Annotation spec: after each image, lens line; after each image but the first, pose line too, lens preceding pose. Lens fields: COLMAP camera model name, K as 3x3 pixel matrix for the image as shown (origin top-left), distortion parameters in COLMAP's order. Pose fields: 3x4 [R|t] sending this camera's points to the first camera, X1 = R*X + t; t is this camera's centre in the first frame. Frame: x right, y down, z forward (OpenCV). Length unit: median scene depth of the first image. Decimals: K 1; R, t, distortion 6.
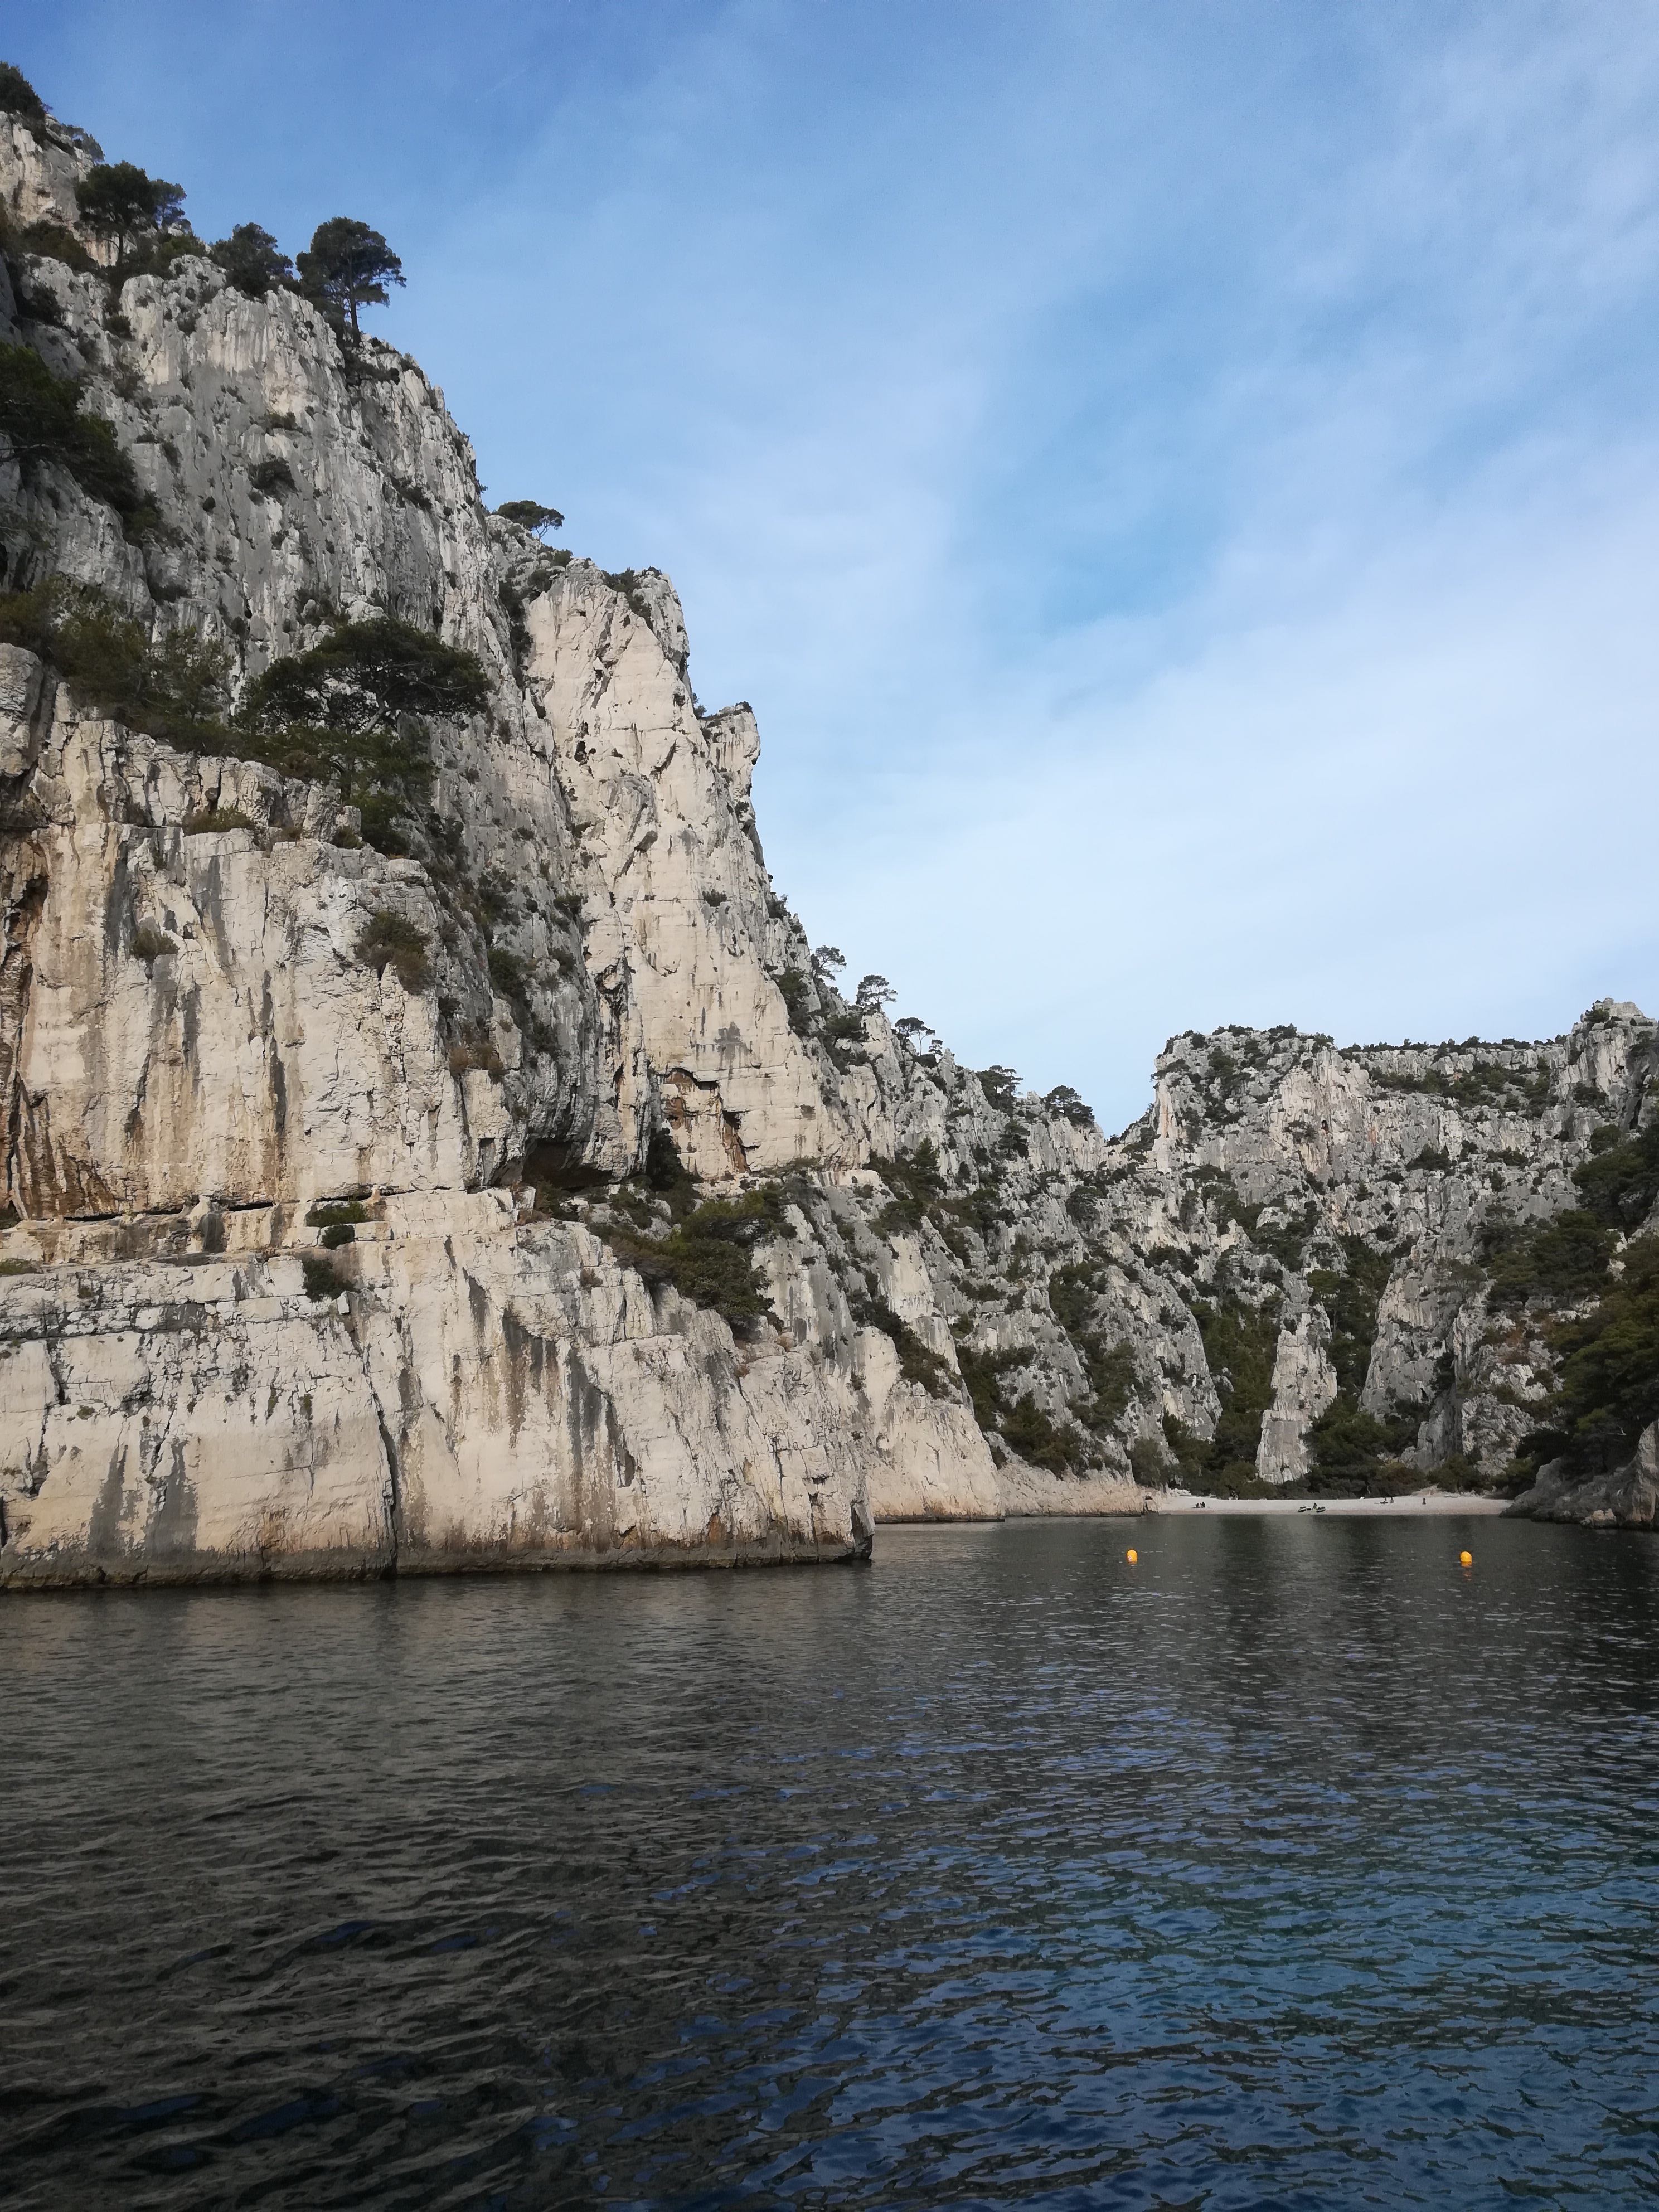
lens RADIAL K [[1665.2, 0, 829.5], [0, 1665.2, 1106.0], [0, 0, 1]] dist [0.106182, -0.317894]
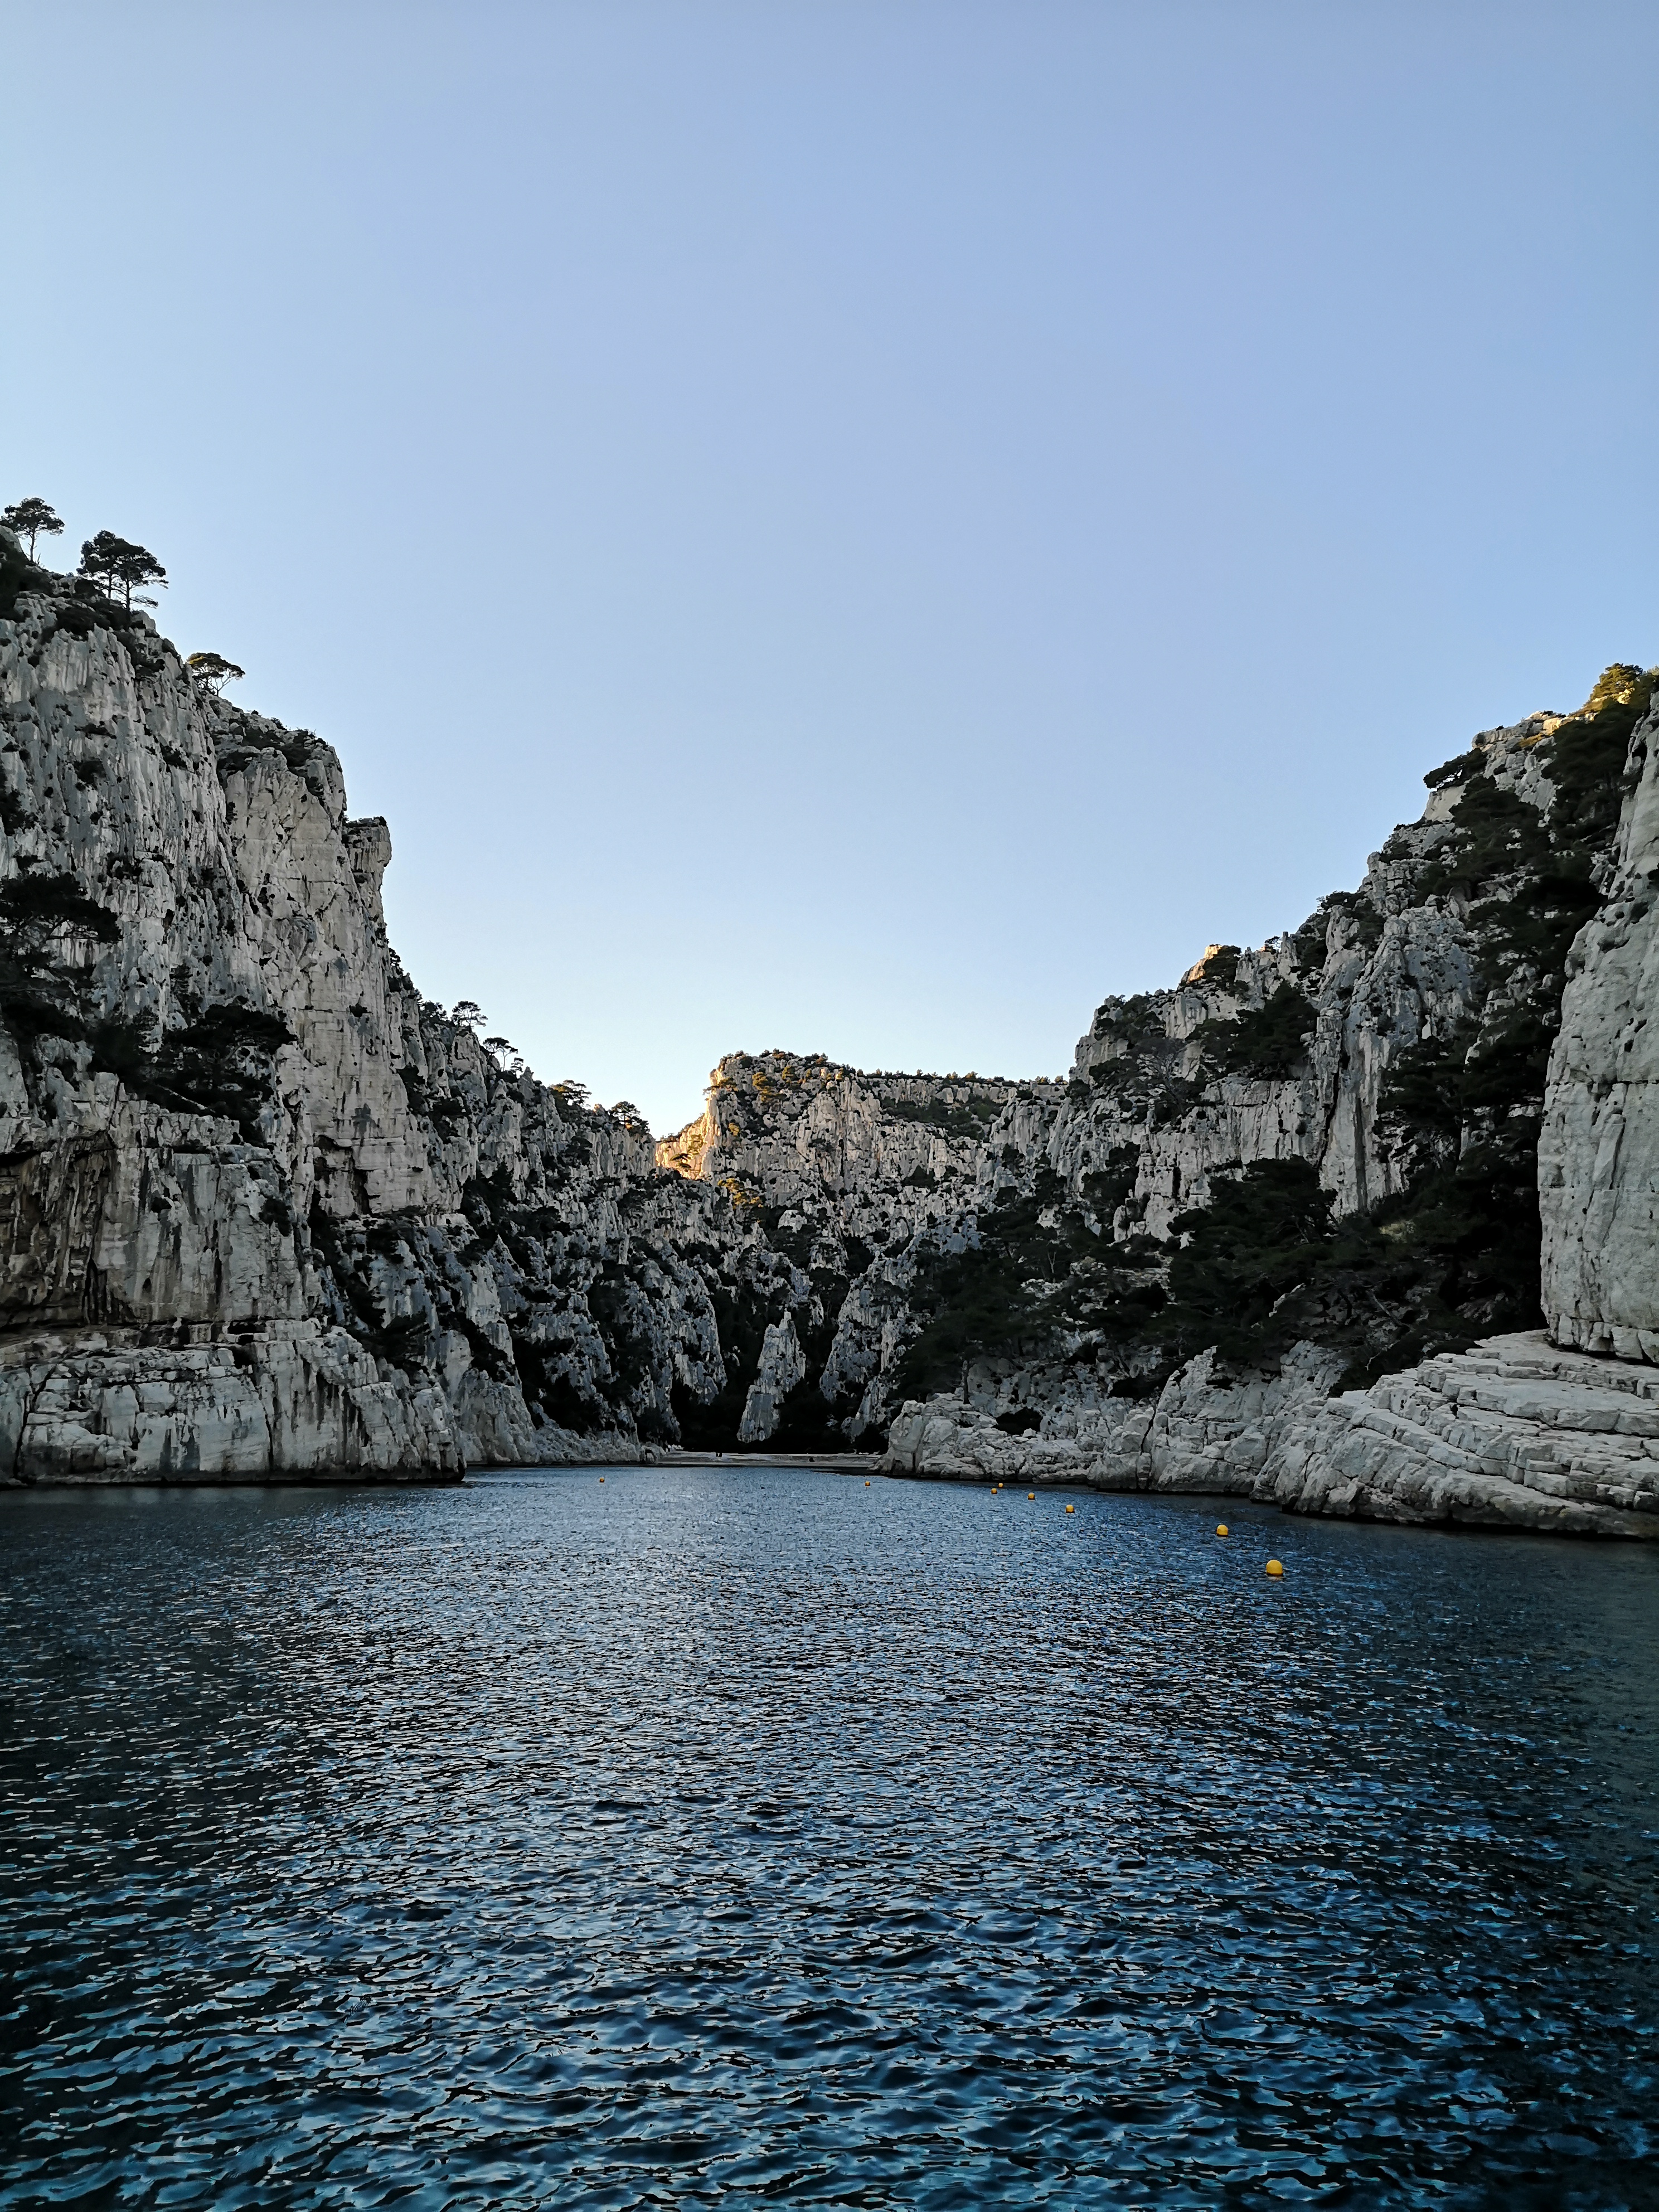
lens RADIAL K [[1642.2, 0, 829.5], [0, 1642.2, 1106.0], [0, 0, 1]] dist [0.070354, -0.002913]
pose [[0.965184, 0.072624, 0.251287, -0.019388], [-0.078957, 0.996762, 0.015197, -0.061457], [-0.249370, -0.034509, 0.967793, -0.255207]]
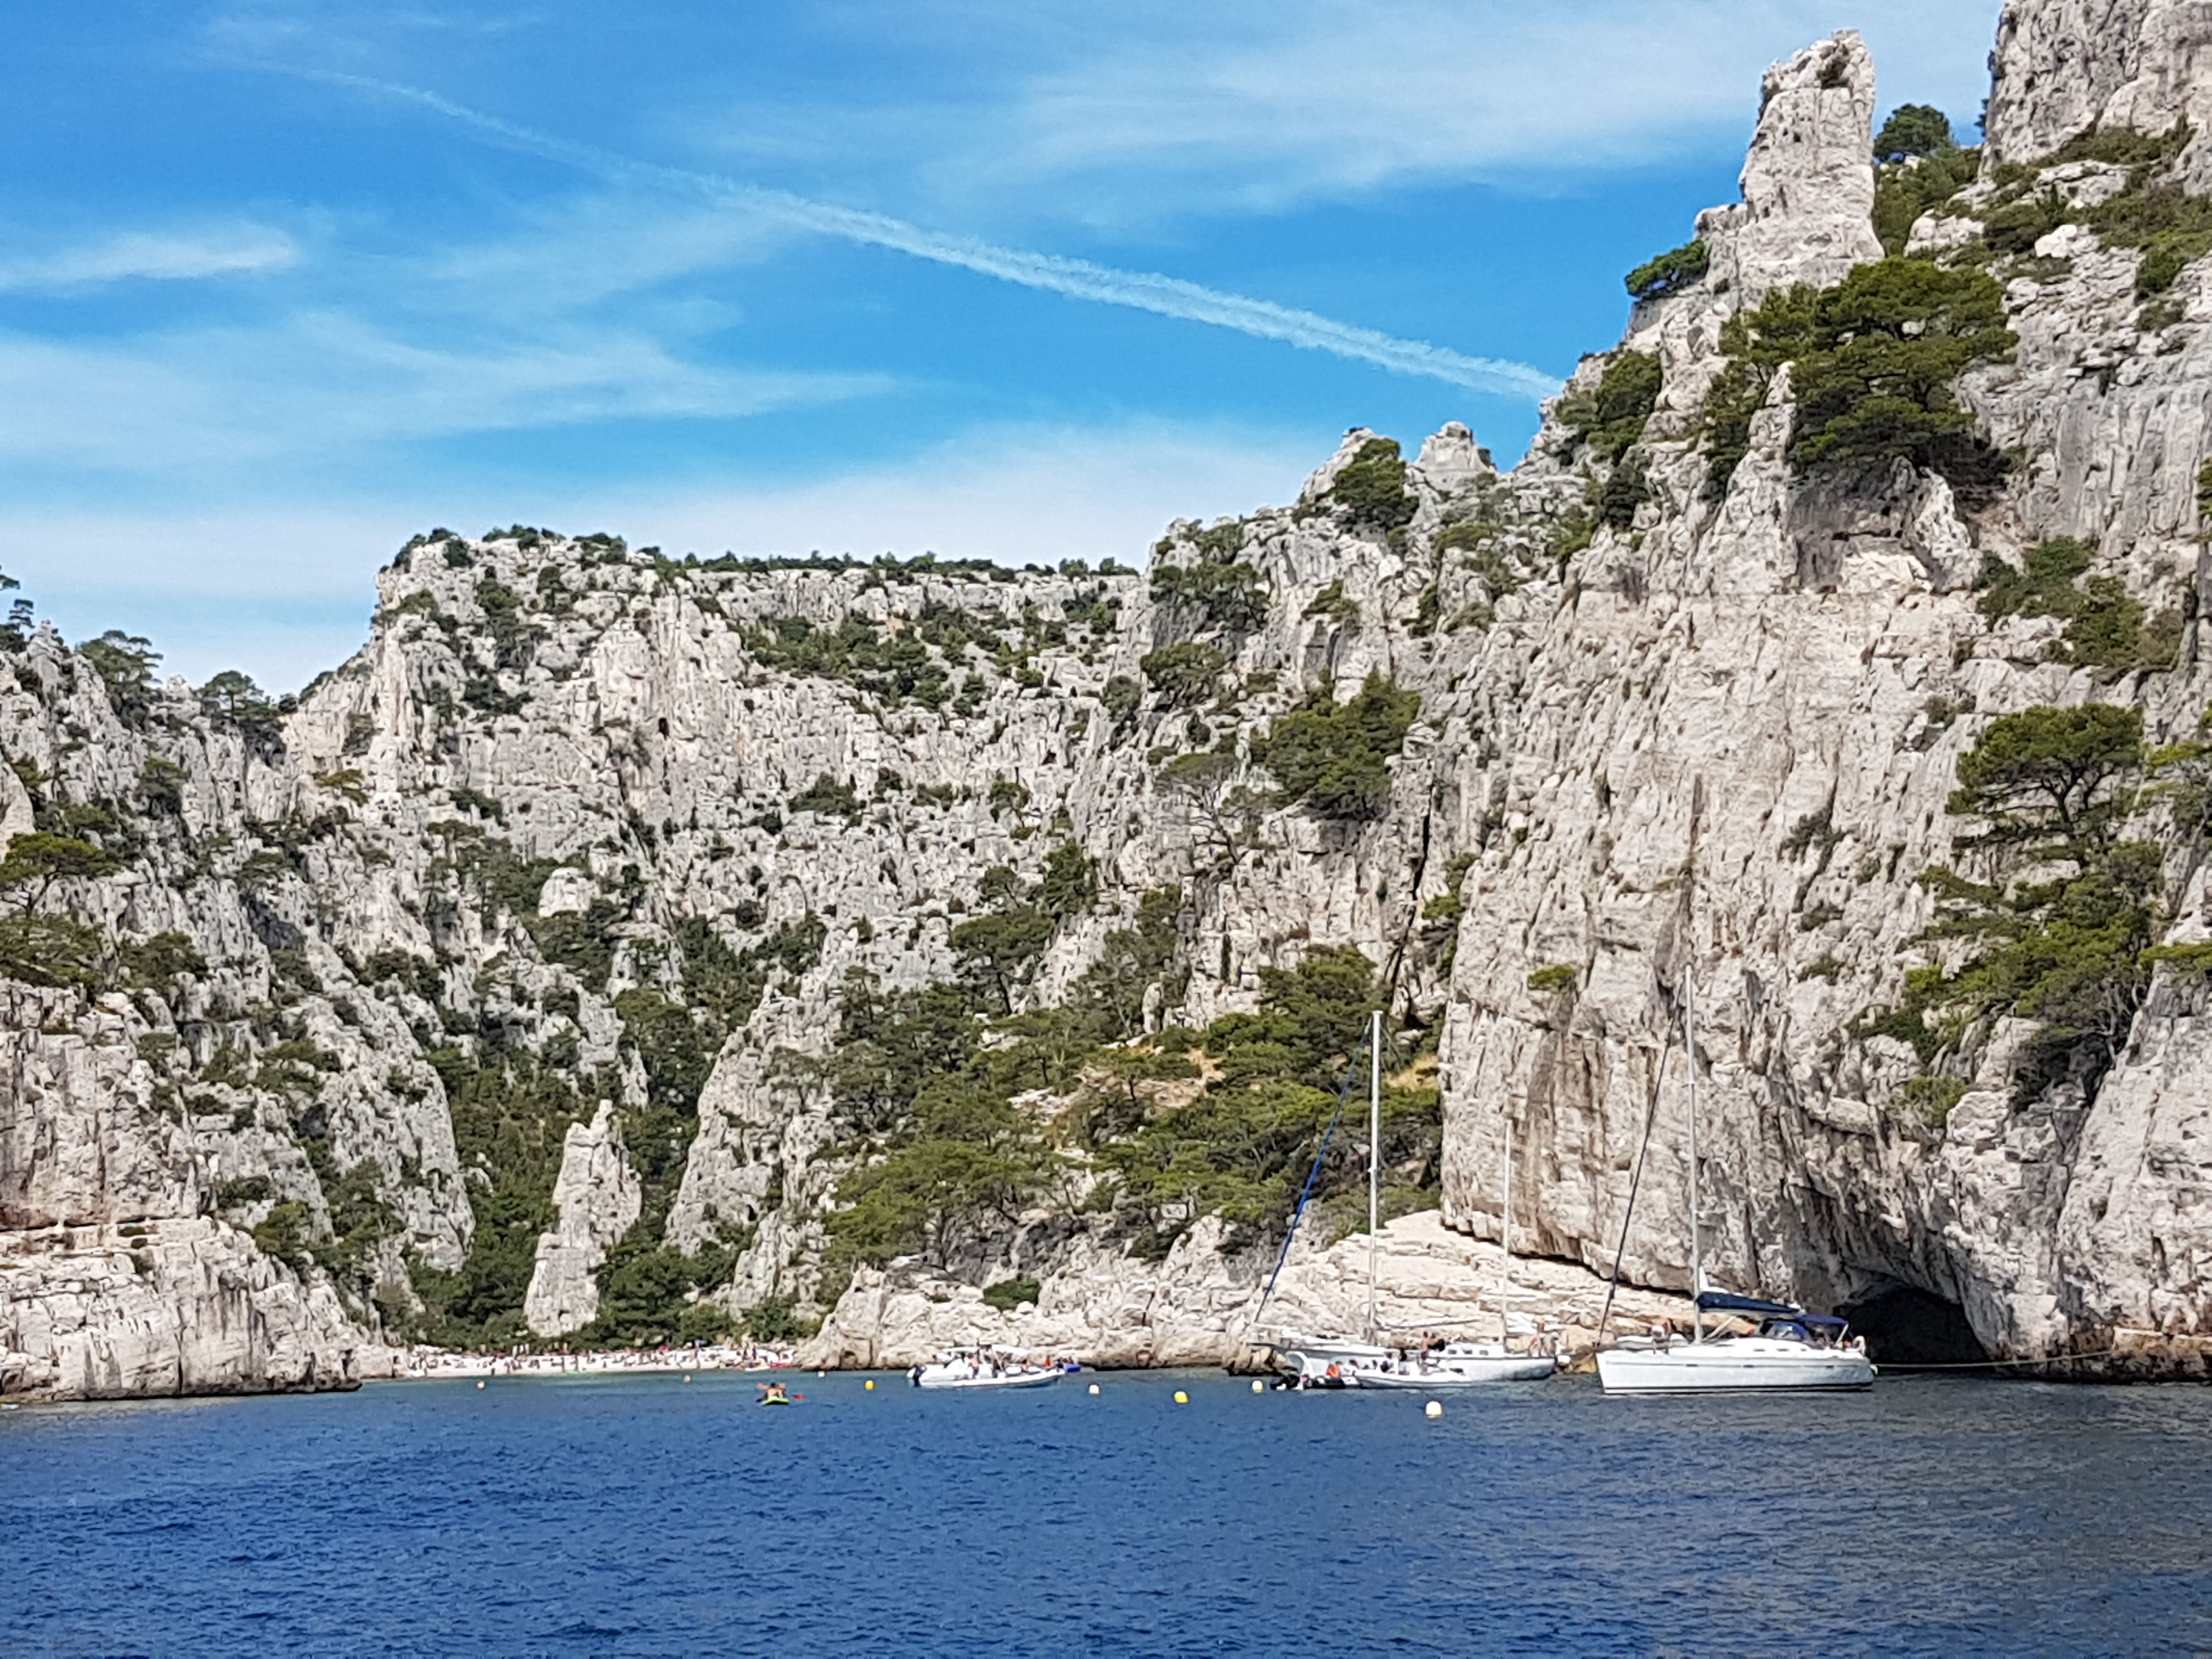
lens RADIAL K [[4117.4, 0, 1106.0], [0, 4117.4, 829.5], [0, 0, 1]] dist [0.177328, 0.056629]
pose [[0.924502, 0.030549, 0.379950, -0.206077], [-0.069246, 0.993658, 0.088598, -0.173043], [-0.374834, -0.108219, 0.920754, -0.739936]]
